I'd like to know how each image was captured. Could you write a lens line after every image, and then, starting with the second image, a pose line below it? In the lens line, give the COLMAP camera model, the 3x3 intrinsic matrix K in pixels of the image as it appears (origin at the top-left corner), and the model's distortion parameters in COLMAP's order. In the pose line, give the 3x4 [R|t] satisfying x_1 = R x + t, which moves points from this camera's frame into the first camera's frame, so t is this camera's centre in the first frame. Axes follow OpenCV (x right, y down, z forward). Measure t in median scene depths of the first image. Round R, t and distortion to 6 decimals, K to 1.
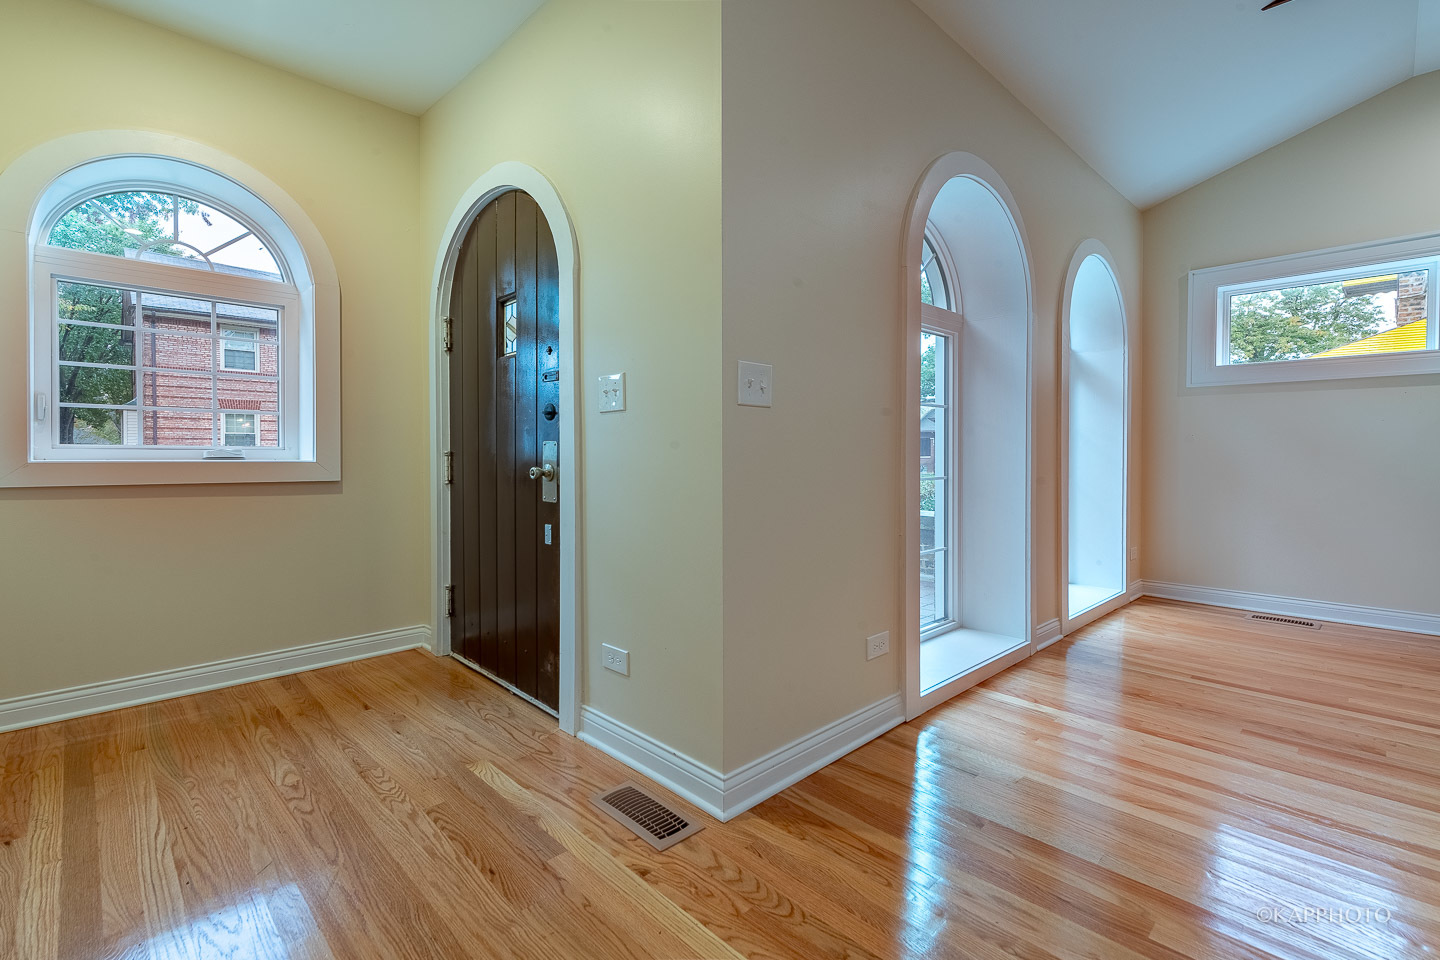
lens RADIAL K [[558.1, 0, 719.9], [0, 558.1, 459.8], [0, 0, 1]] dist [0.001966, -0.000071]
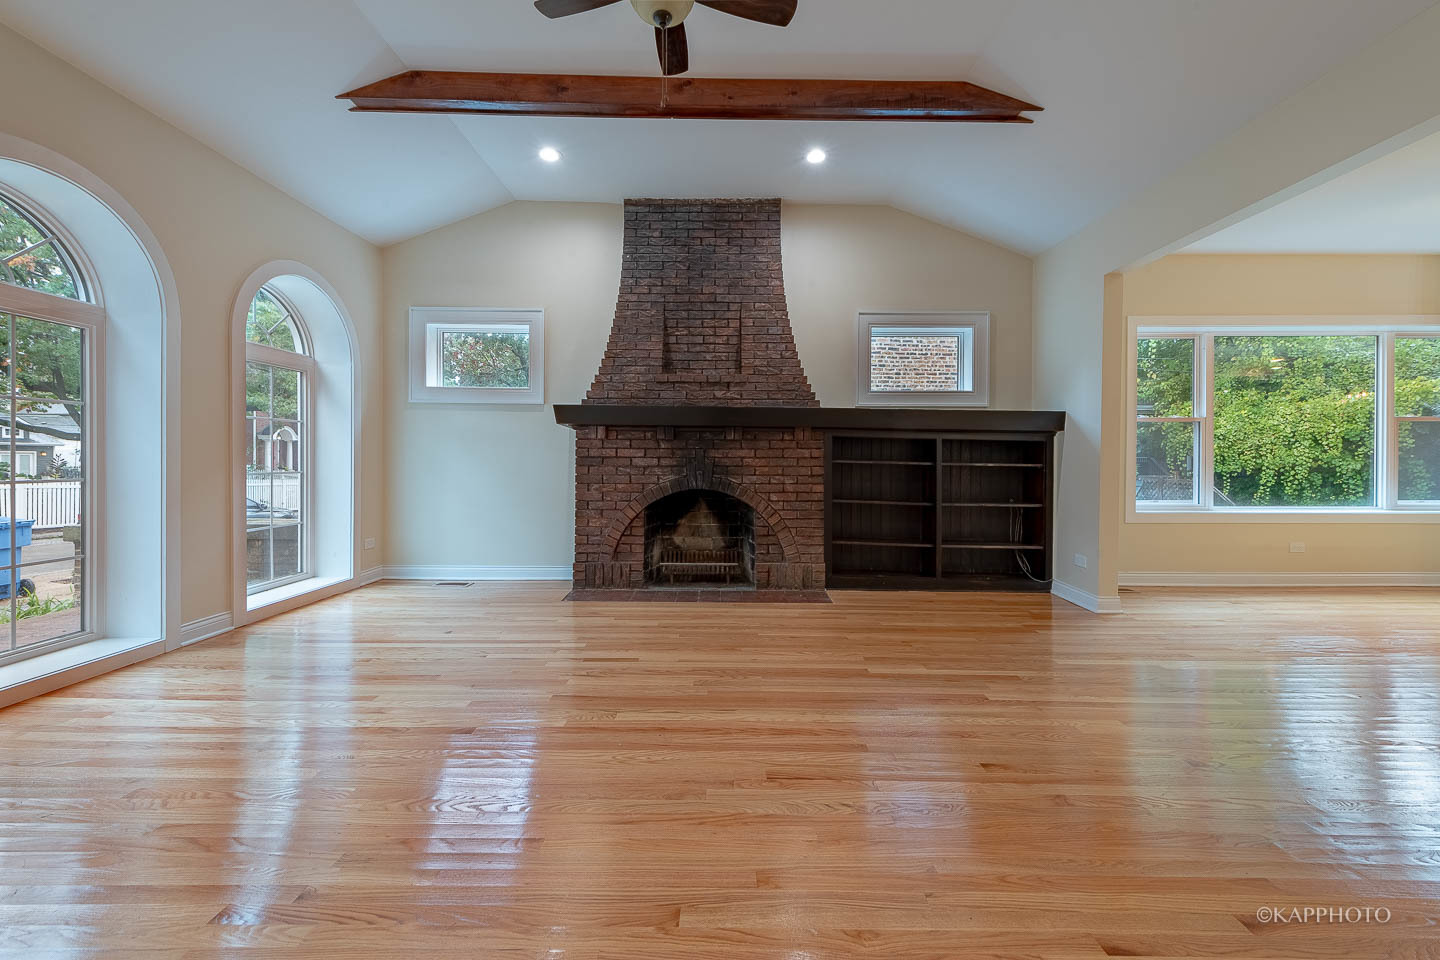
lens RADIAL K [[587.4, 0, 762.0], [0, 587.4, 463.8], [0, 0, 1]] dist [0.009819, -0.000219]
pose [[0.751405, 0.000529, 0.659841, 0.618260], [0.003208, 0.999985, -0.004455, 0.013052], [-0.659833, 0.005464, 0.751392, -0.504120]]
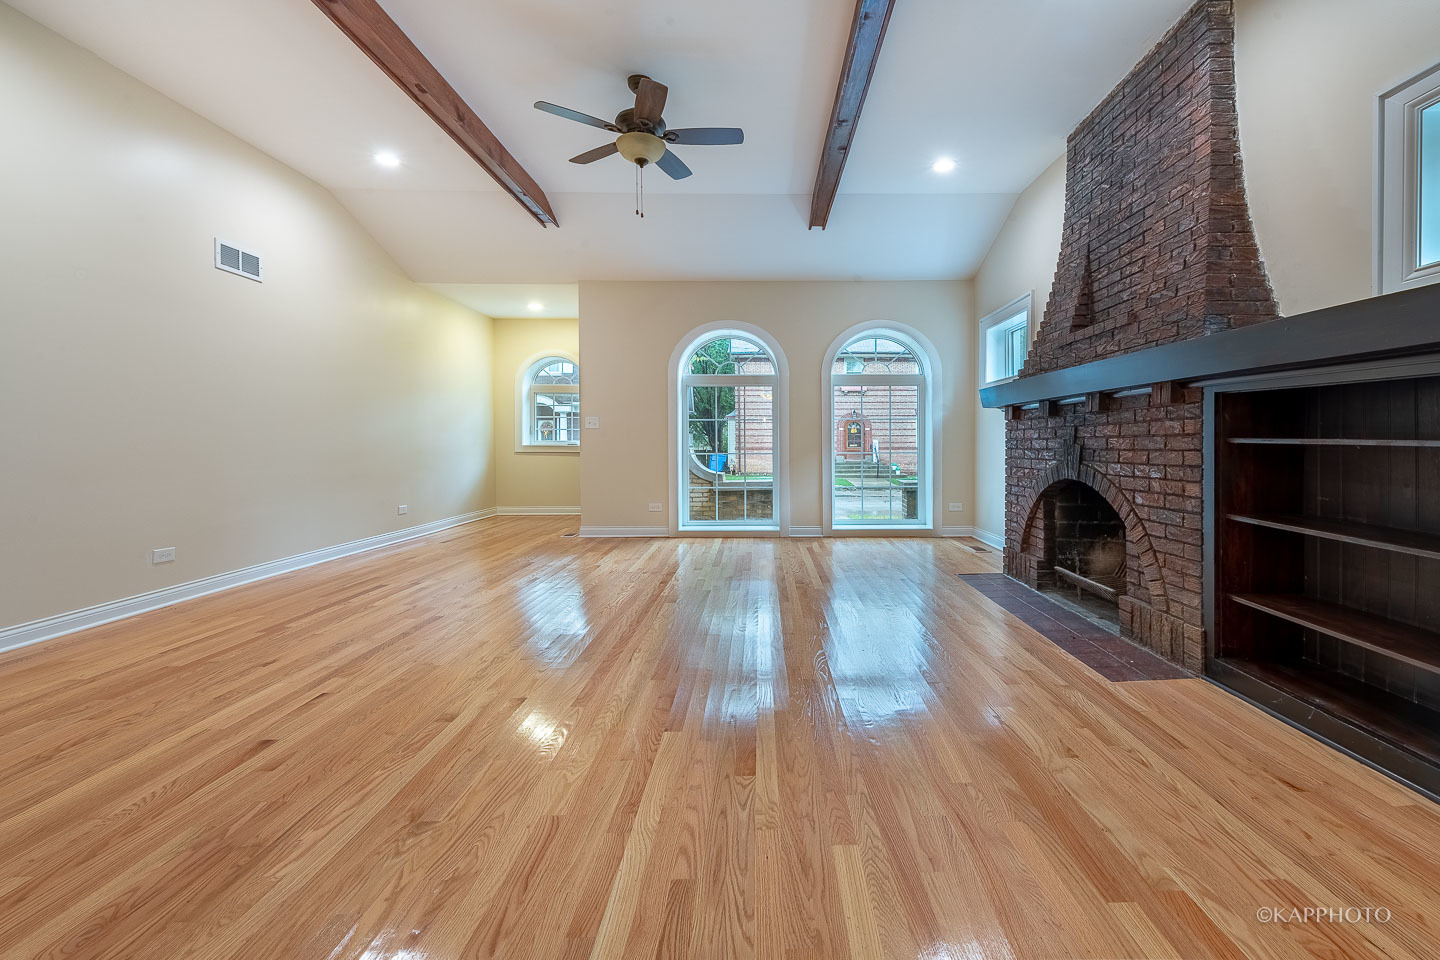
lens RADIAL K [[587.0, 0, 810.4], [0, 587.0, 452.6], [0, 0, 1]] dist [0.002250, 0.000286]
pose [[0.697535, 0.009742, -0.716485, 1.776493], [-0.009023, 0.999948, 0.004812, 0.017336], [0.716494, 0.003109, 0.697586, -0.449249]]
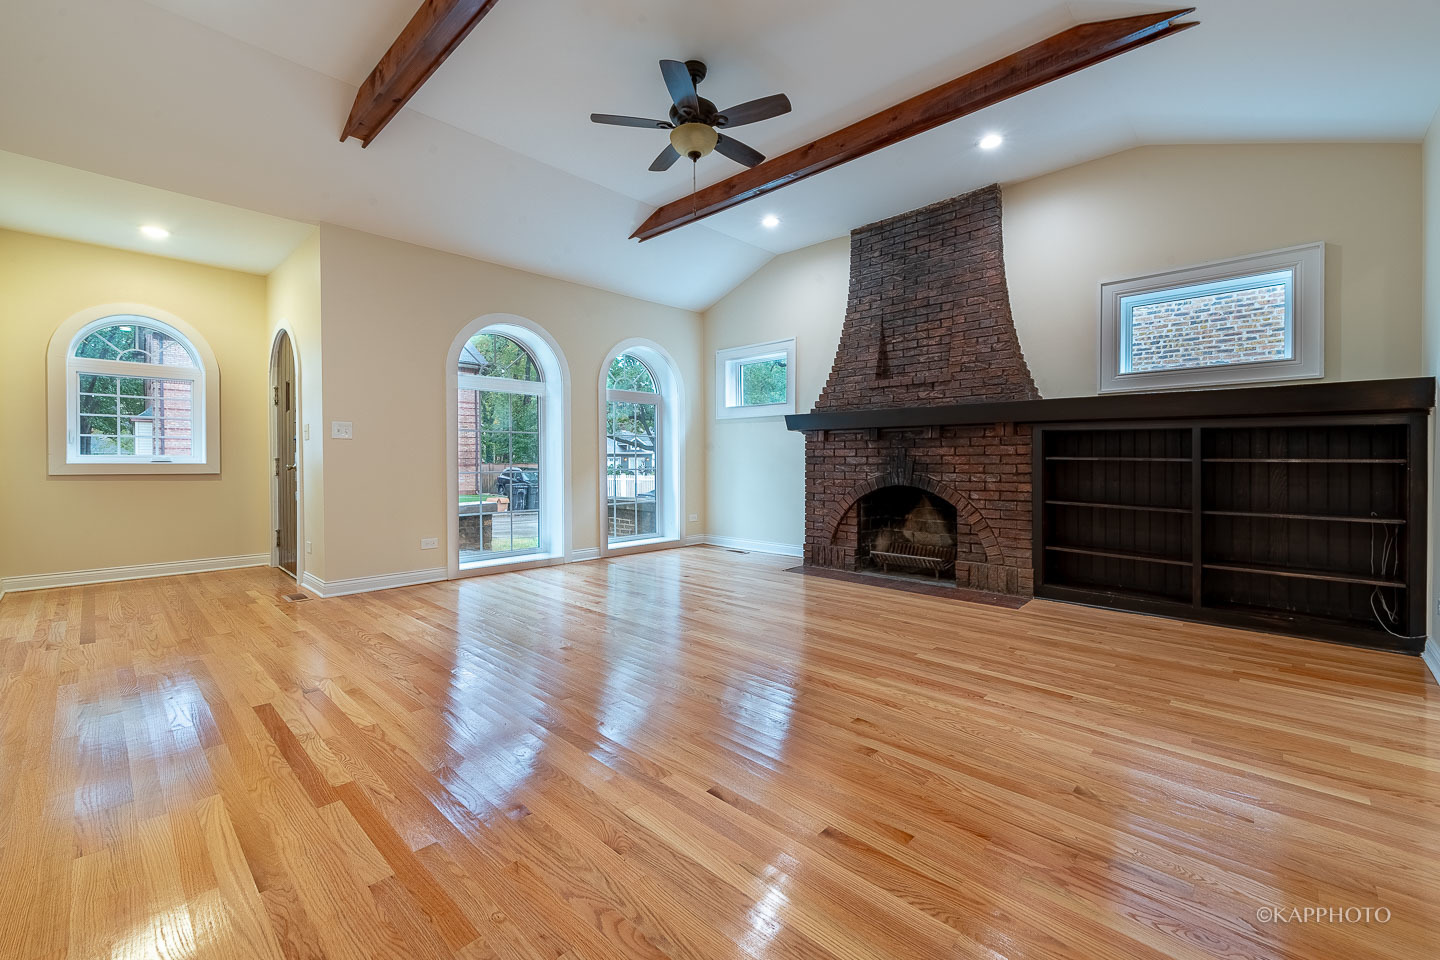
lens RADIAL K [[593.1, 0, 720.2], [0, 593.1, 467.9], [0, 0, 1]] dist [0.001342, -0.000436]
pose [[0.999093, -0.002067, -0.042530, 1.002721], [0.002019, 0.999997, -0.001178, 0.022113], [0.042533, 0.001092, 0.999094, -0.857424]]
